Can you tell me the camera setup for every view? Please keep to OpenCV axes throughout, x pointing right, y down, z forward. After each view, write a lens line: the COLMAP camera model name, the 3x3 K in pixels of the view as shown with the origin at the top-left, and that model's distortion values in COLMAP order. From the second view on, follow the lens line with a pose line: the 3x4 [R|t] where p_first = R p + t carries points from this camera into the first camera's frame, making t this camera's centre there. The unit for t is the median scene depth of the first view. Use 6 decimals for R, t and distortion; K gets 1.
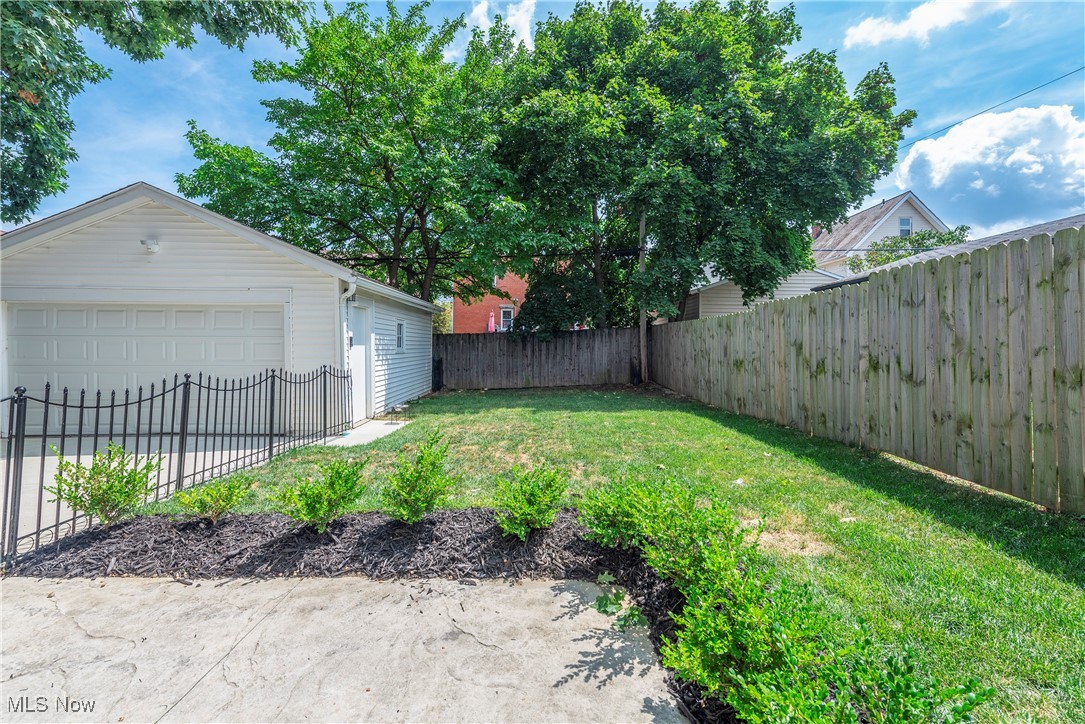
lens RADIAL K [[430.0, 0, 541.8], [0, 430.0, 341.1], [0, 0, 1]] dist [0.013038, -0.002546]
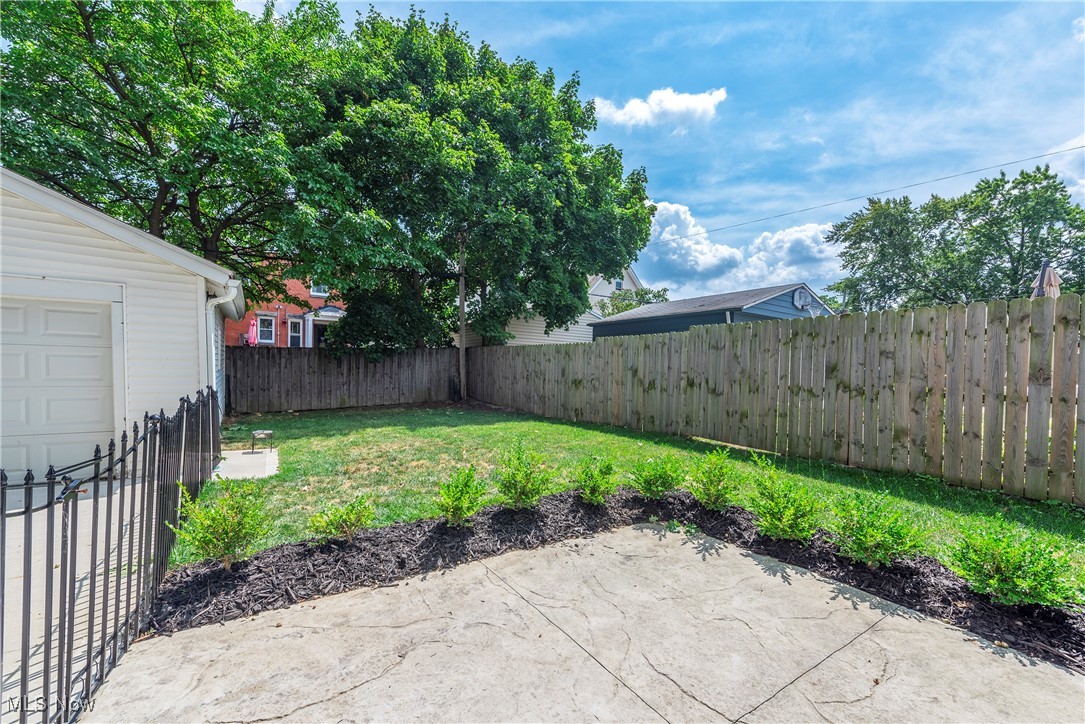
lens RADIAL K [[430.0, 0, 537.8], [0, 430.0, 377.2], [0, 0, 1]] dist [0.013038, -0.002546]
pose [[0.844910, 0.004785, 0.534887, -0.377640], [-0.028029, 0.998982, 0.035338, -0.006325], [-0.534173, -0.044850, 0.844184, -0.033068]]
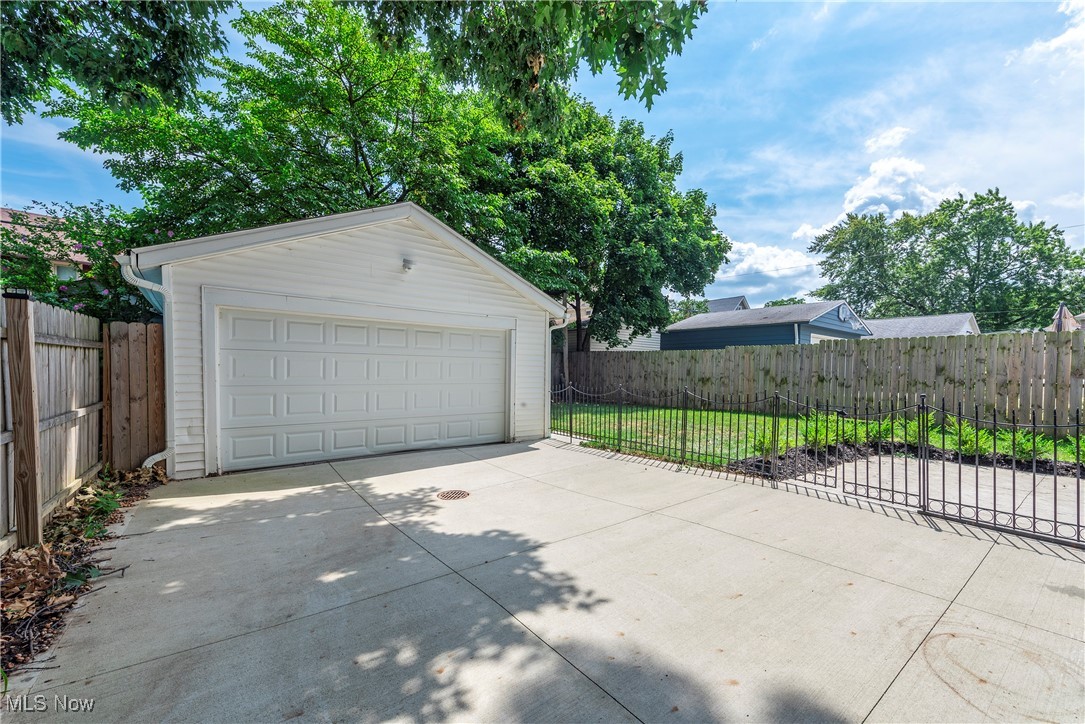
lens RADIAL K [[430.0, 0, 543.5], [0, 430.0, 373.2], [0, 0, 1]] dist [0.013038, -0.002546]
pose [[0.807962, 0.004547, 0.589217, -1.188746], [-0.023505, 0.999423, 0.024519, -0.001435], [-0.588766, -0.033660, 0.807602, 0.003895]]
